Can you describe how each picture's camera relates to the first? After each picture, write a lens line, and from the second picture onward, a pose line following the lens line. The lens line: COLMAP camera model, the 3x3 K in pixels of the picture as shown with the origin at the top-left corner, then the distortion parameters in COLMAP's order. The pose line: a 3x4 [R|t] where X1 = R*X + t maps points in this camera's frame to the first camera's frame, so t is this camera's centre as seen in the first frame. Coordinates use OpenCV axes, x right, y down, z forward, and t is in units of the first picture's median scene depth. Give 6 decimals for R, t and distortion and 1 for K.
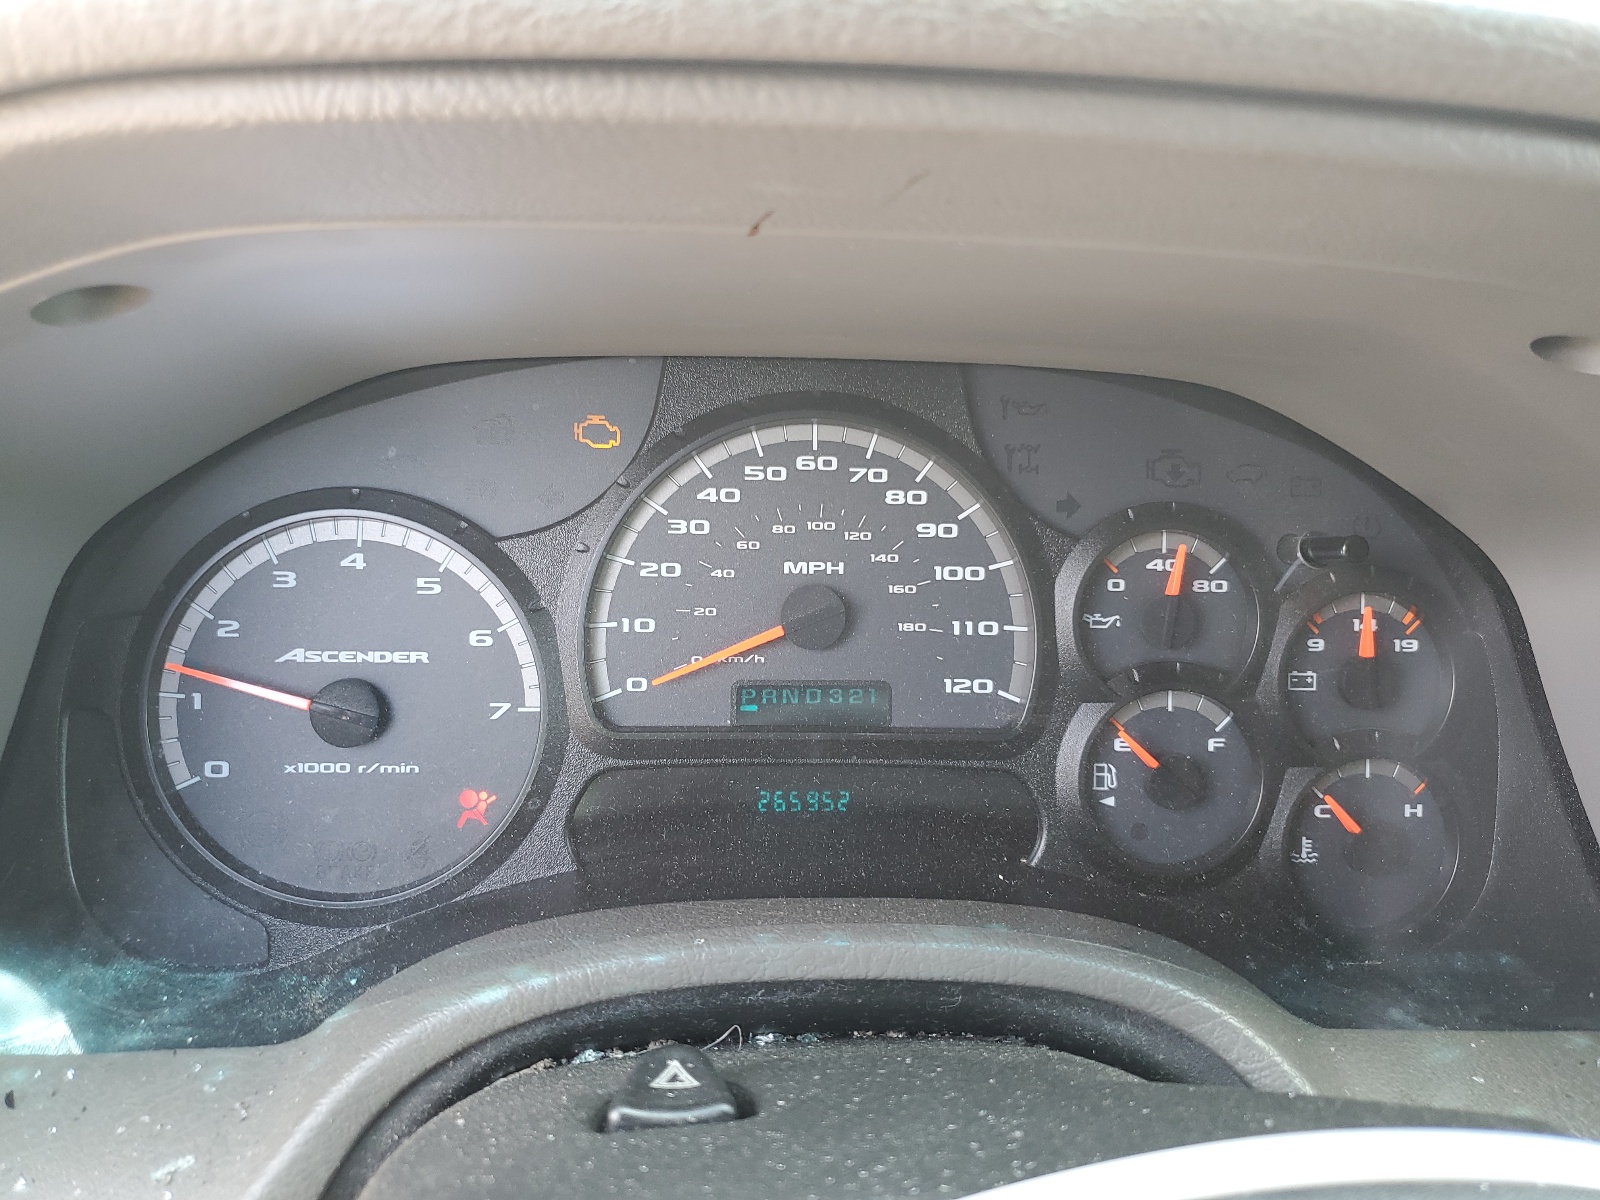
lens RADIAL K [[1217.5, 0, 798.7], [0, 1217.5, 603.3], [0, 0, 1]] dist [-0.003930, 0.000912]
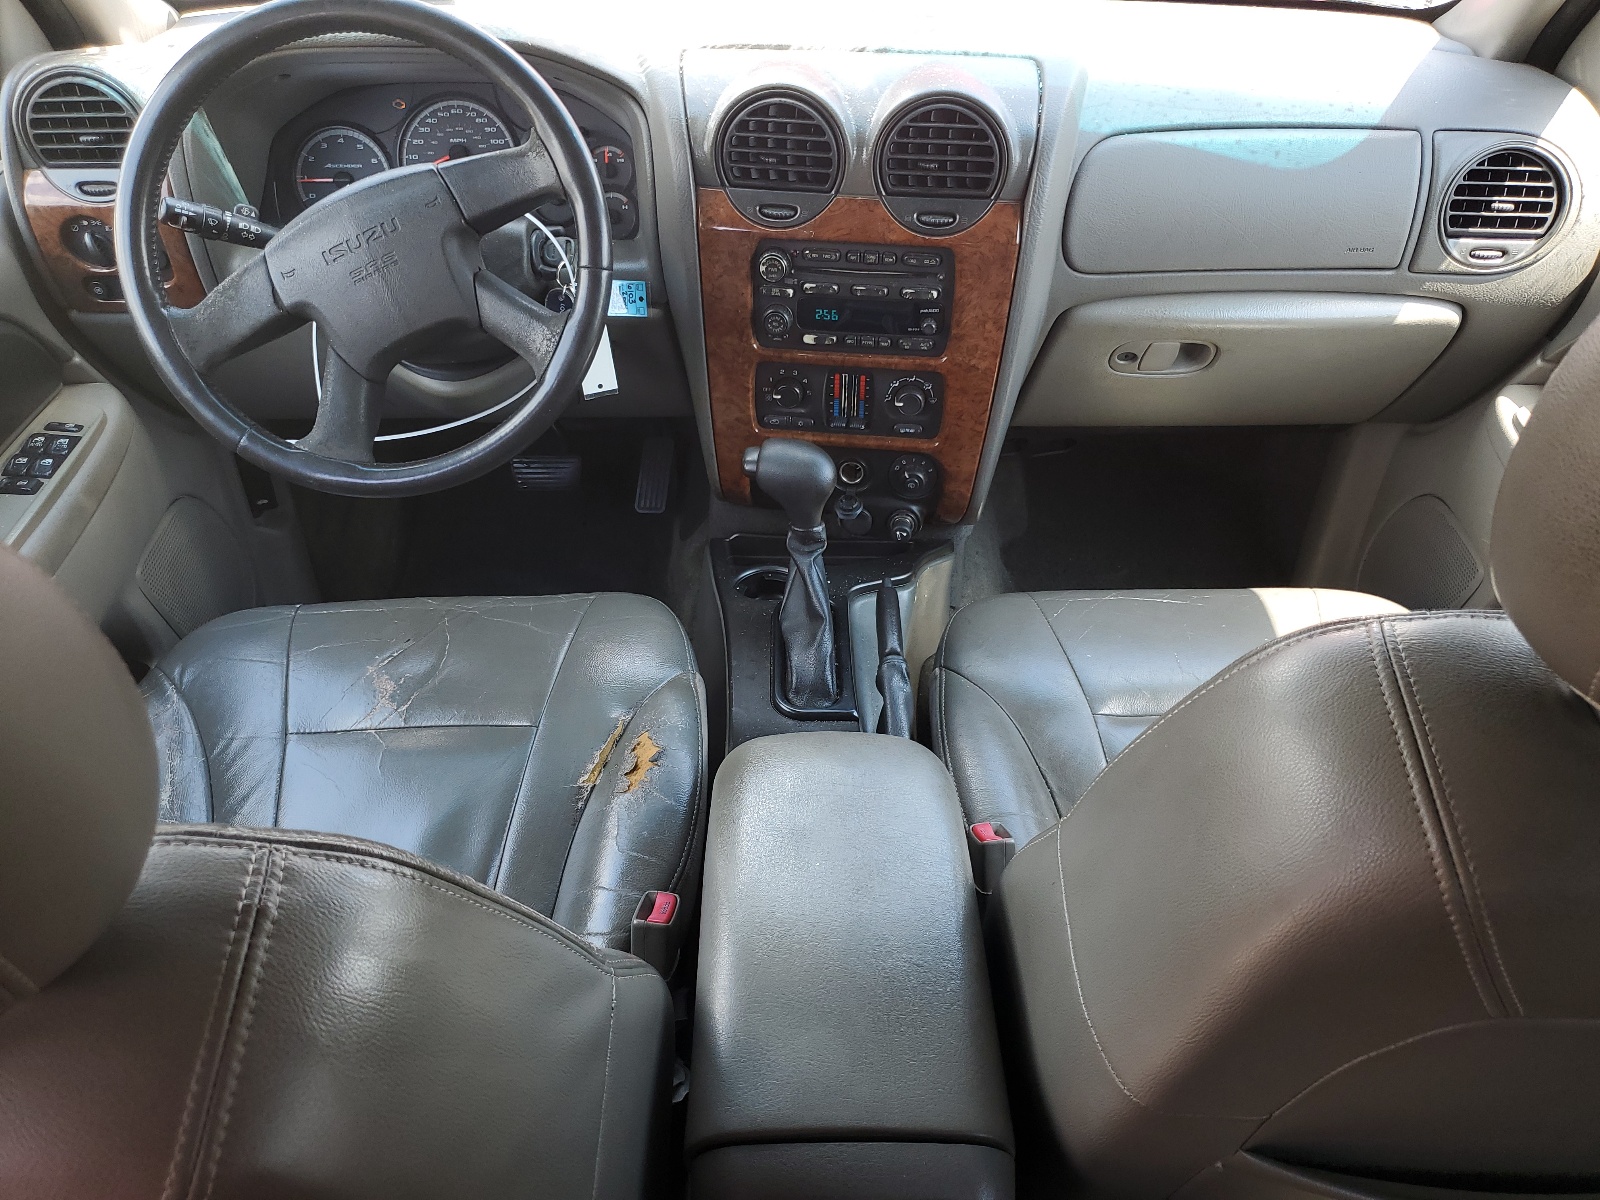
lens RADIAL K [[1217.5, 0, 801.1], [0, 1217.5, 598.6], [0, 0, 1]] dist [-0.003930, 0.000912]
pose [[0.998647, 0.006106, -0.051648, 1.295760], [0.009840, 0.952964, 0.302925, 0.195554], [0.051069, -0.303023, 0.951614, -3.022682]]
